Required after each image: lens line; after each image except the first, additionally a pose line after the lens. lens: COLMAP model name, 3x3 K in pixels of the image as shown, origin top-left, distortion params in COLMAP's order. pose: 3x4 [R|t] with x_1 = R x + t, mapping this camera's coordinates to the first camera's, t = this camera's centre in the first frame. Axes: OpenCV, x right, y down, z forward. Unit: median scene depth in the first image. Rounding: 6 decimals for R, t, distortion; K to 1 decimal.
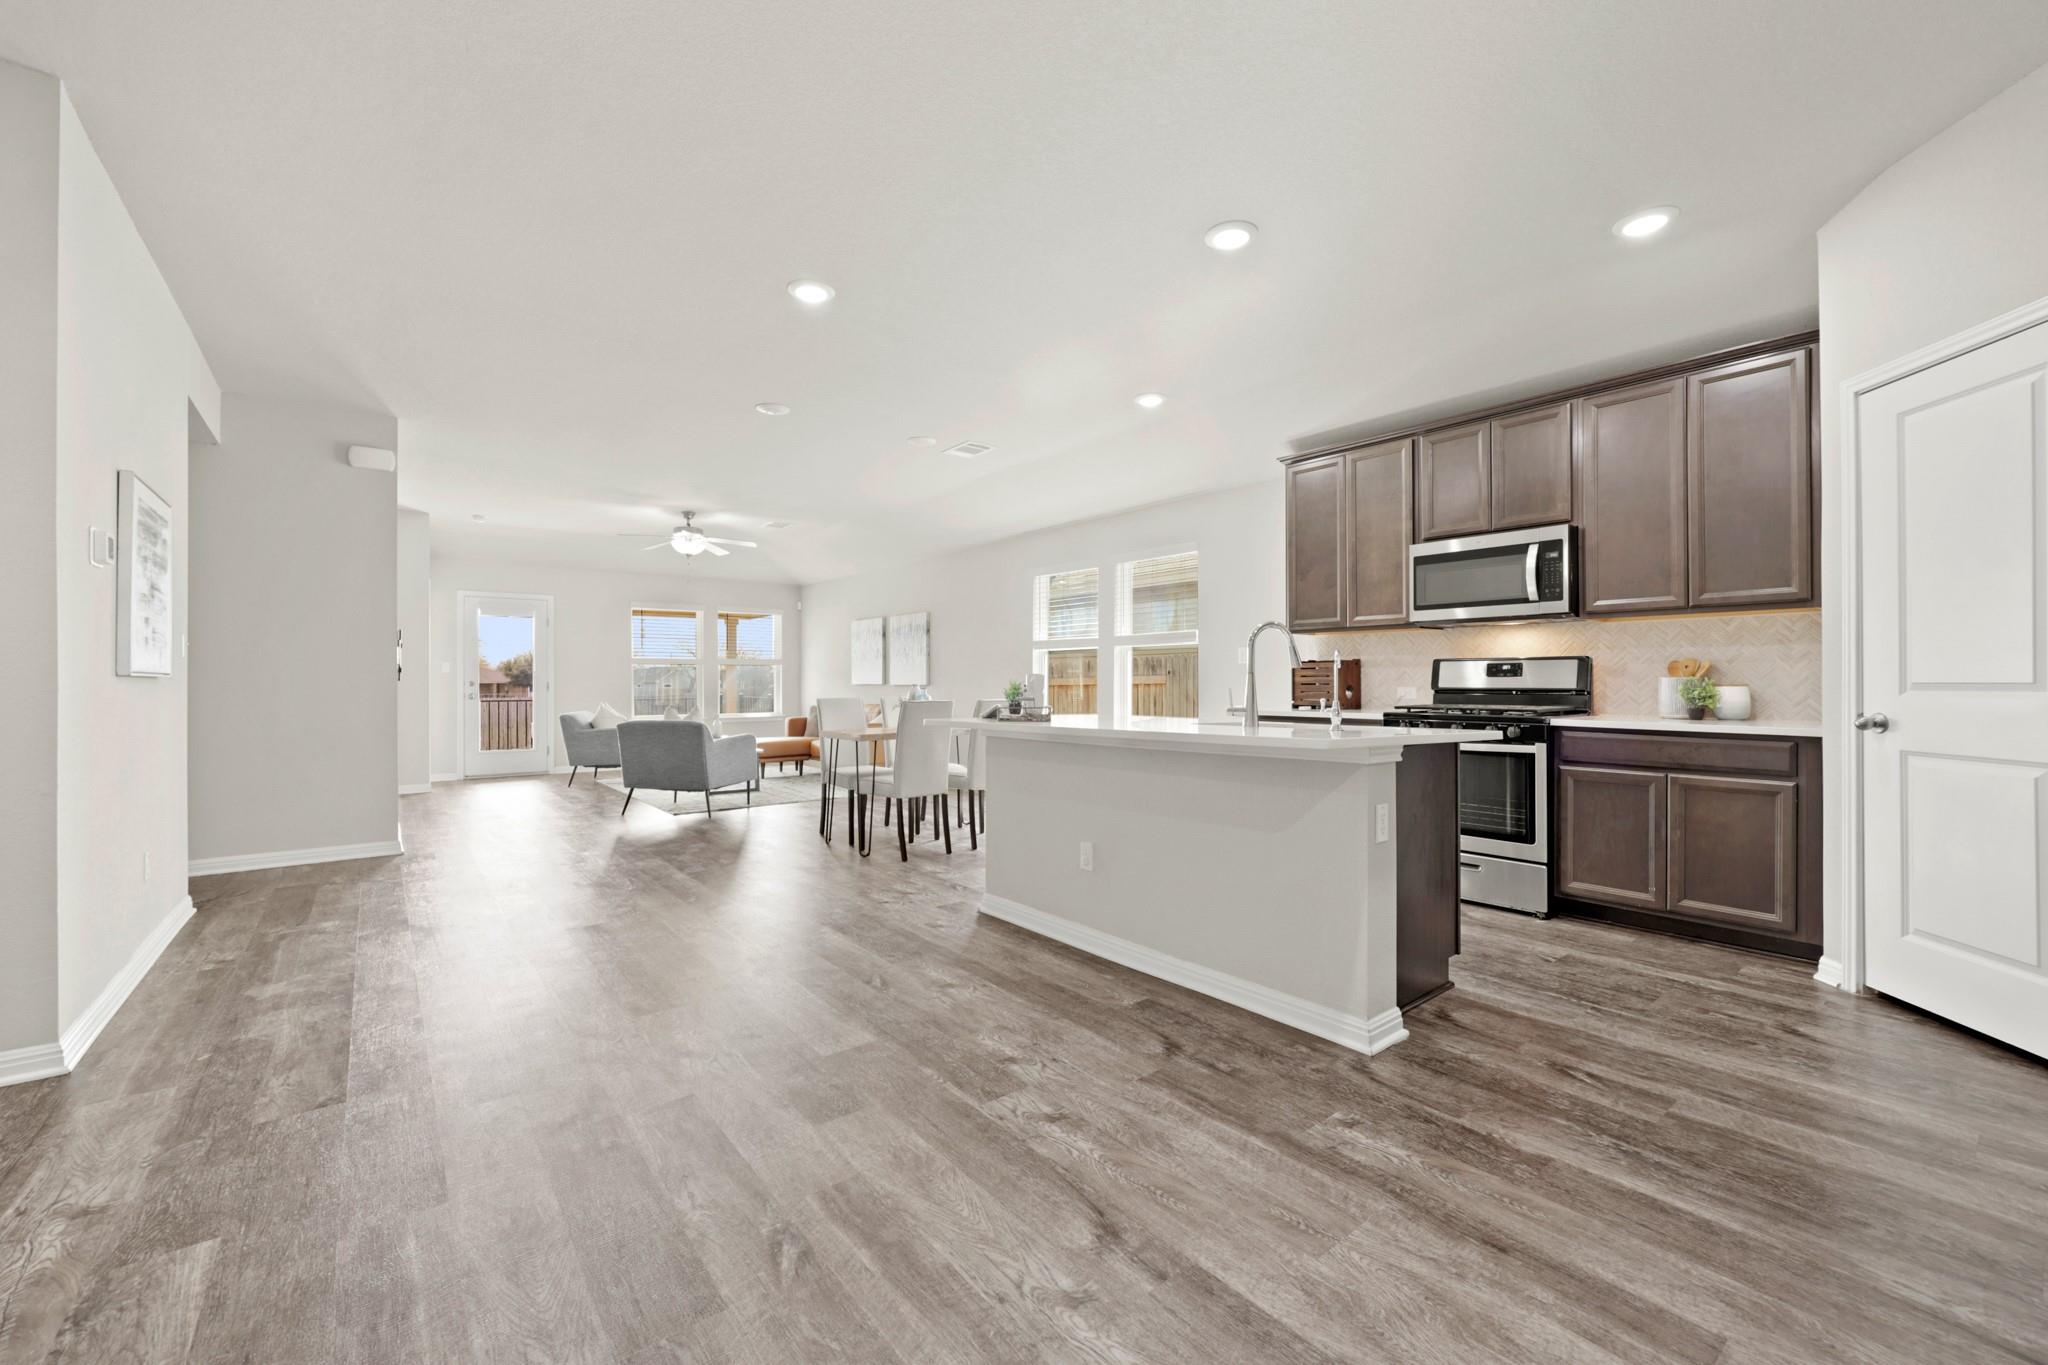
lens RADIAL K [[862.1, 0, 1036.5], [0, 862.1, 679.3], [0, 0, 1]] dist [-0.000925, -0.000066]
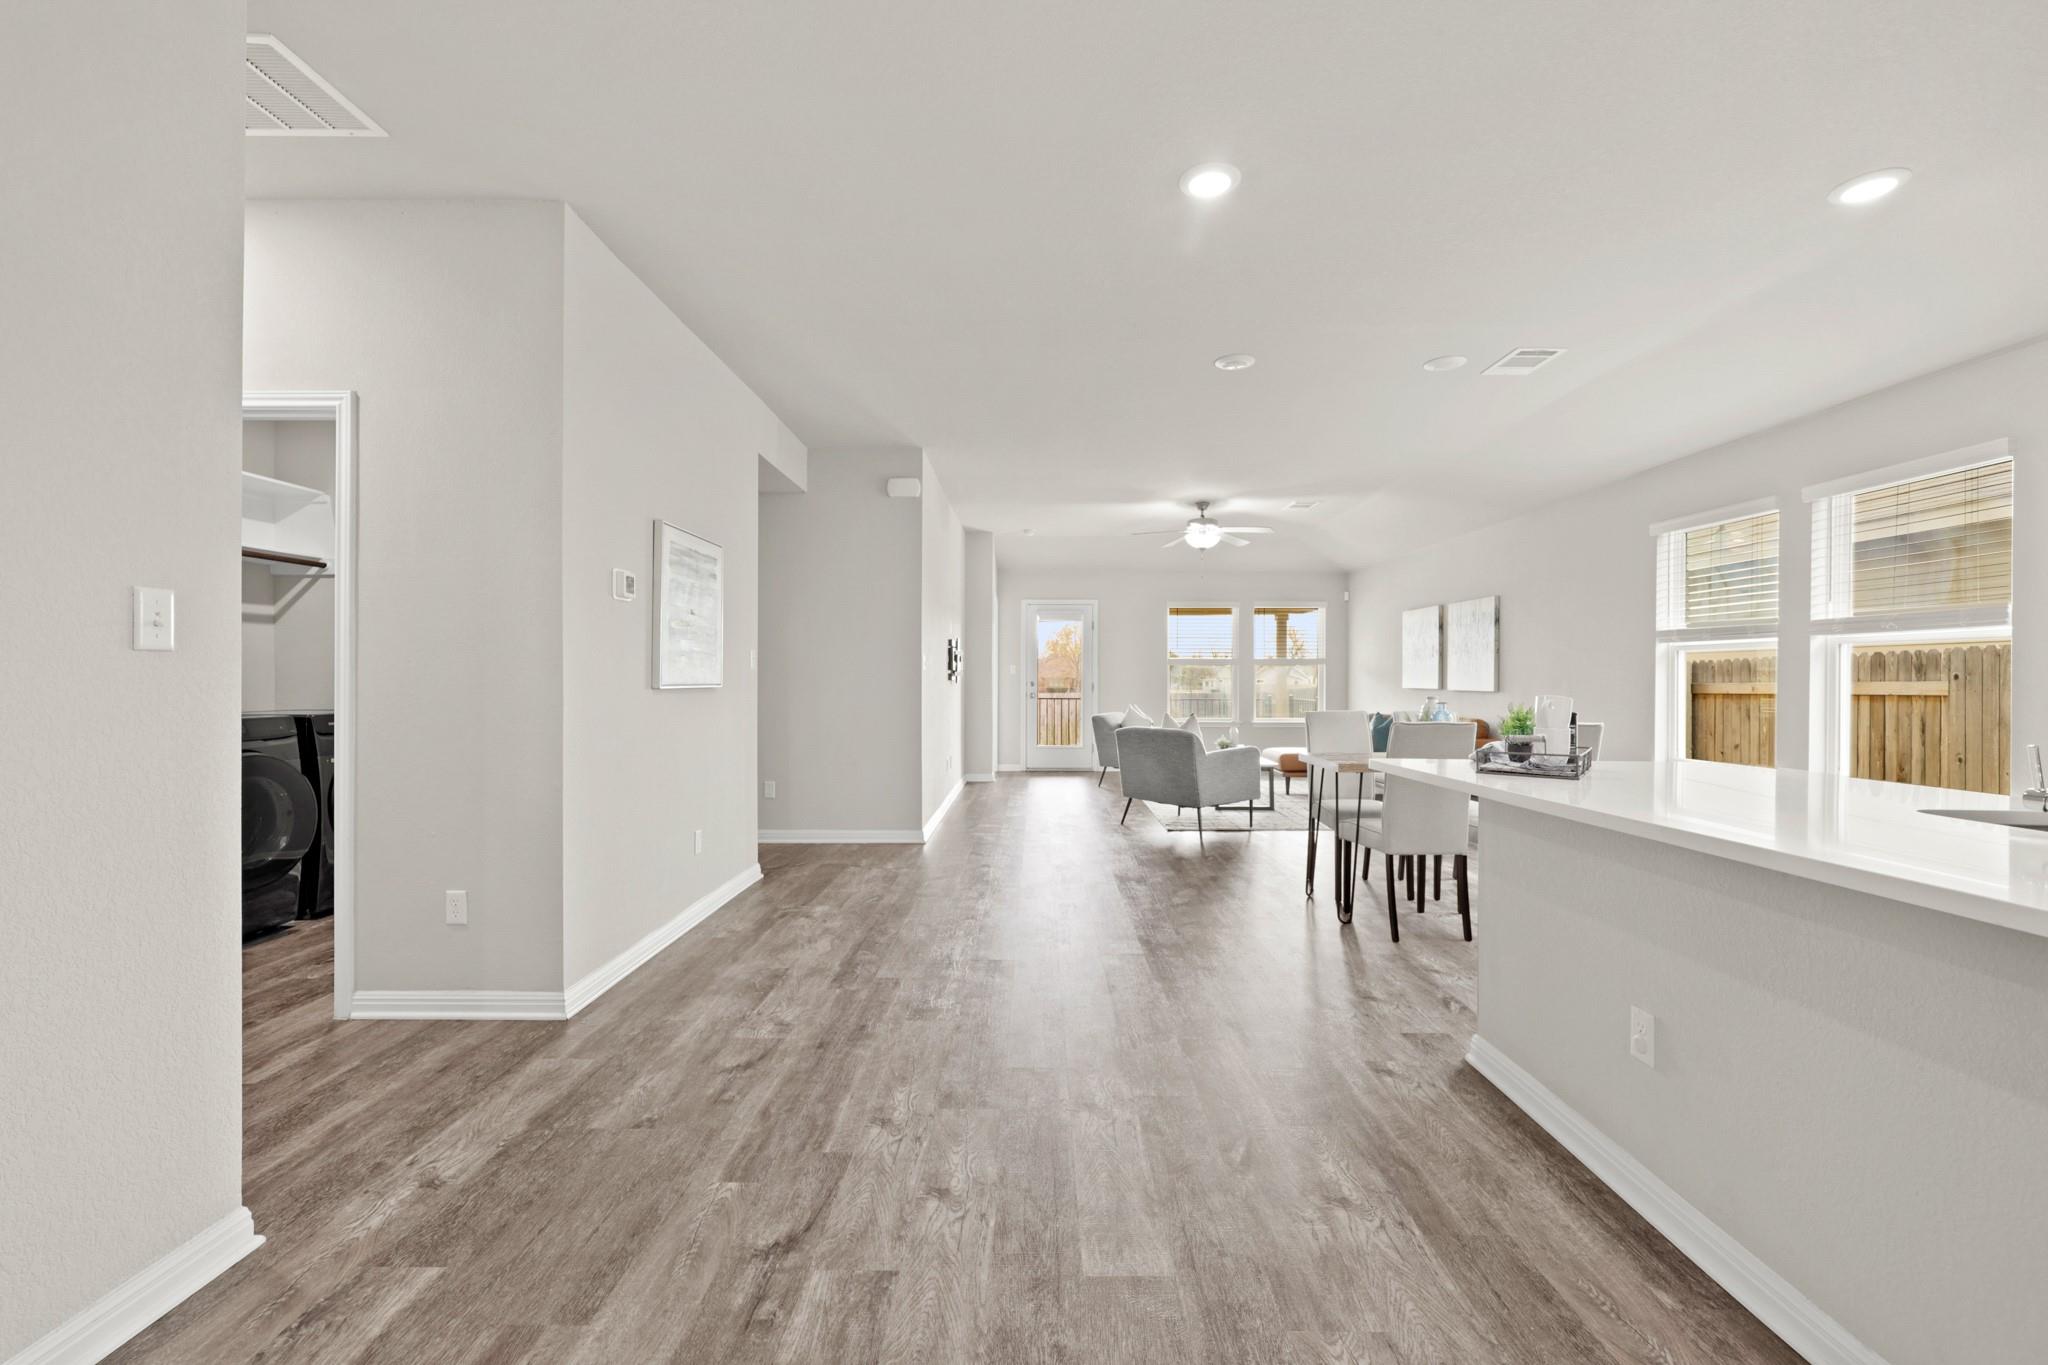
lens RADIAL K [[862.1, 0, 1036.5], [0, 862.1, 679.3], [0, 0, 1]] dist [-0.000925, -0.000066]
pose [[0.767530, 0.007714, -0.640966, 0.081932], [-0.001176, 0.999943, 0.010626, -0.018940], [0.641012, -0.007402, 0.767496, 0.248963]]
